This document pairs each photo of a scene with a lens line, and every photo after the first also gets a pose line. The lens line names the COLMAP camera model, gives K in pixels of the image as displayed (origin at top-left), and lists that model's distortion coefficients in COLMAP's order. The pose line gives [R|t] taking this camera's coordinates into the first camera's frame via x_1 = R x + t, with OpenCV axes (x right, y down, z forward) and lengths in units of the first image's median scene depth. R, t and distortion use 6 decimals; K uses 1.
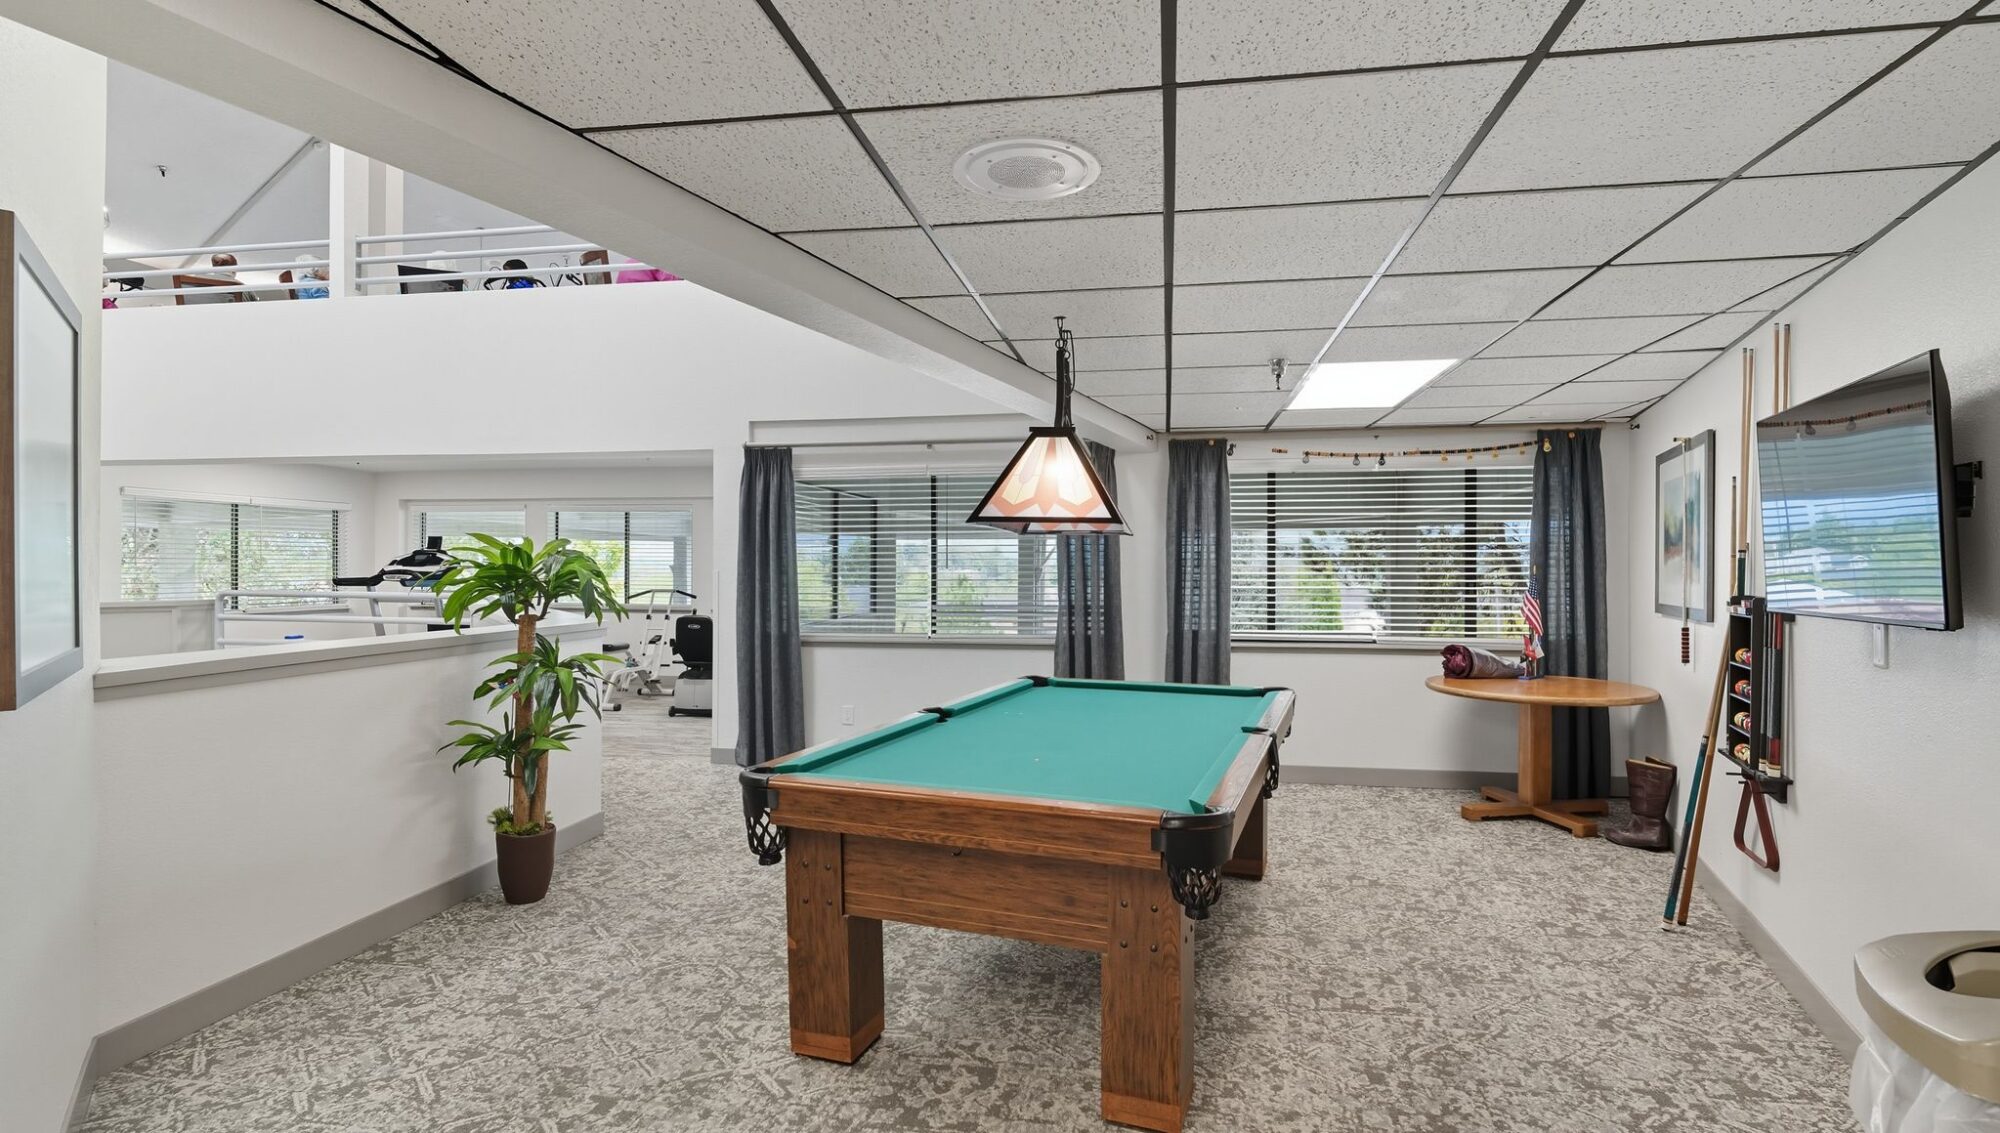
lens RADIAL K [[947.5, 0, 1000.0], [0, 947.5, 566.5], [0, 0, 1]] dist [-0.000466, -0.000201]
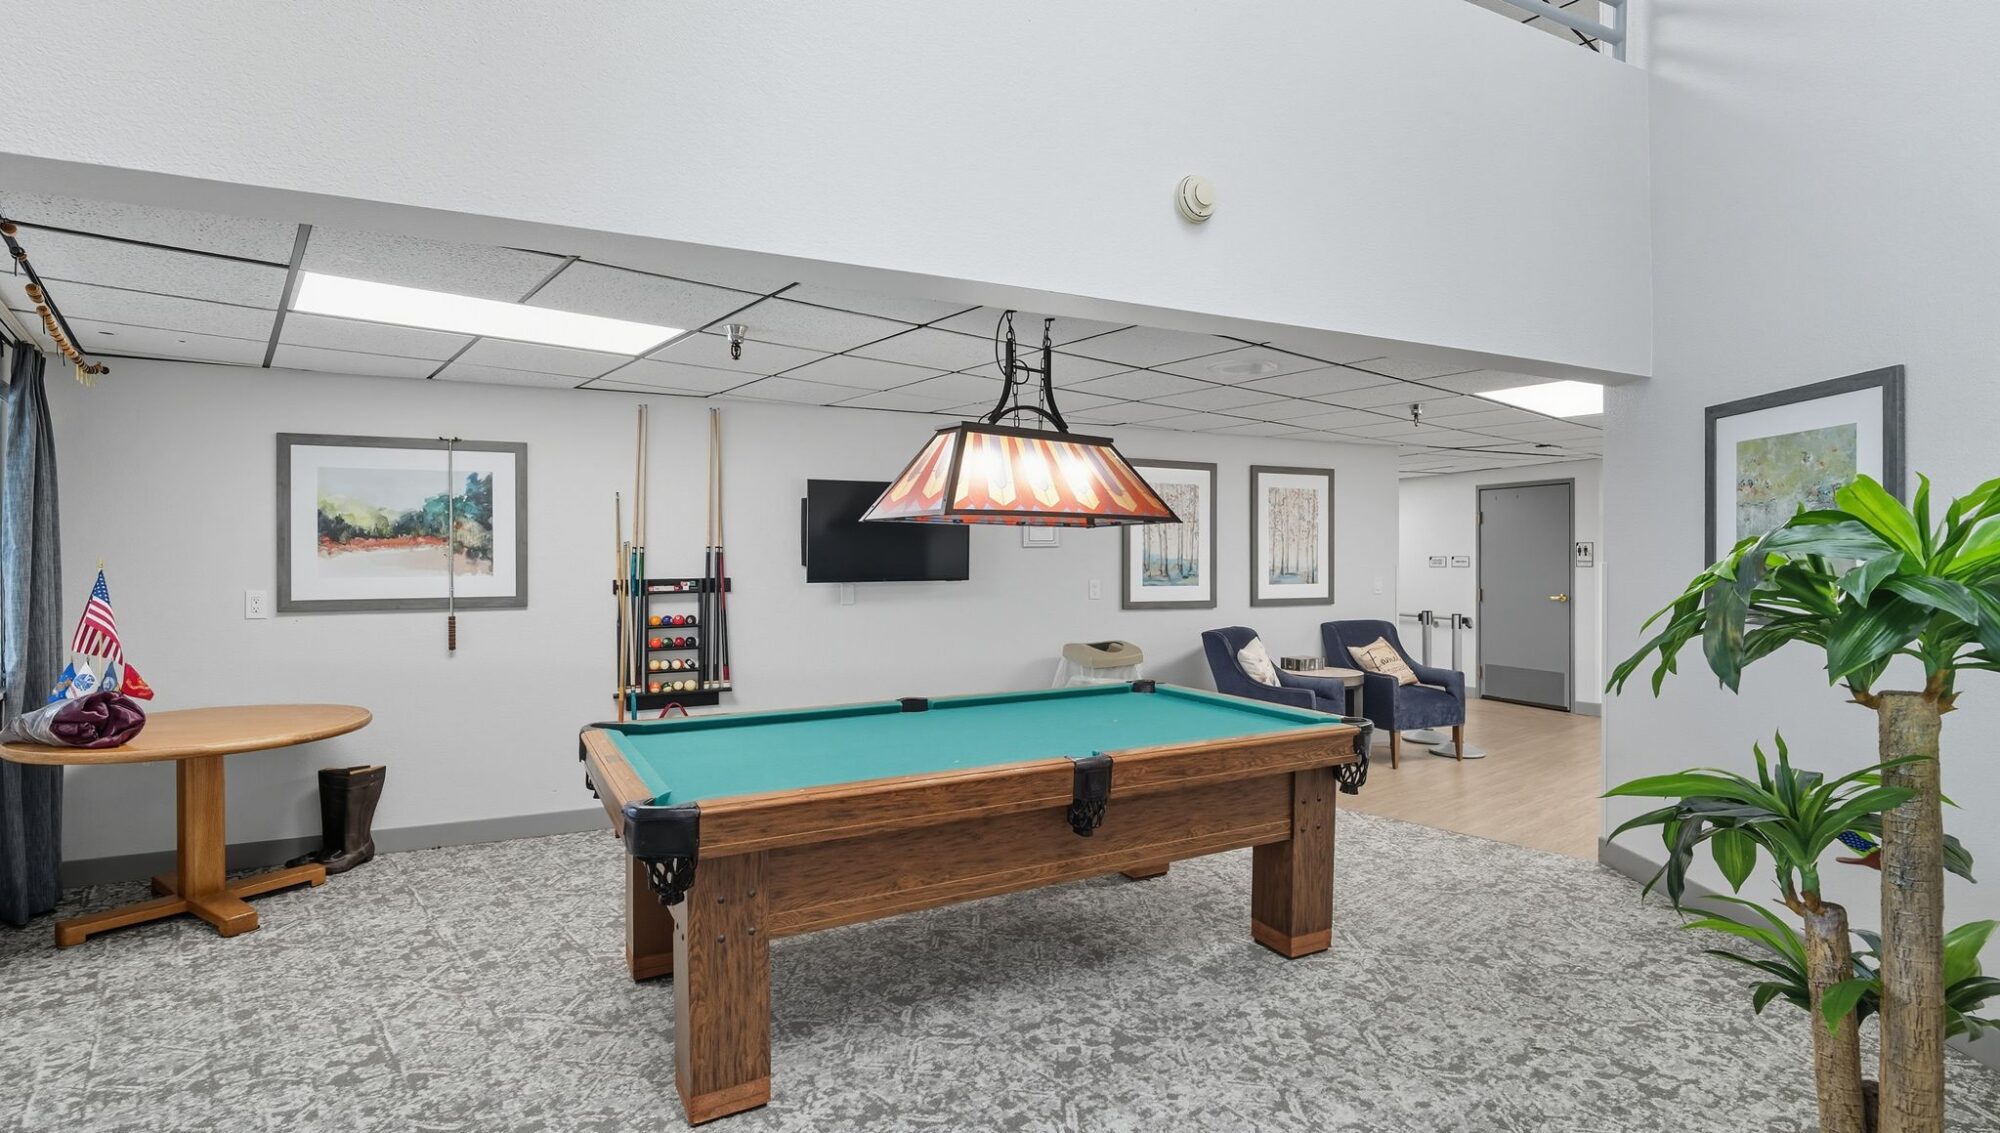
lens RADIAL K [[947.5, 0, 1000.0], [0, 947.5, 566.5], [0, 0, 1]] dist [-0.000466, -0.000201]
pose [[-0.765303, -0.007824, 0.643623, -0.611996], [0.001353, 0.999904, 0.013765, -0.009191], [-0.643669, 0.011405, -0.765219, 1.988300]]
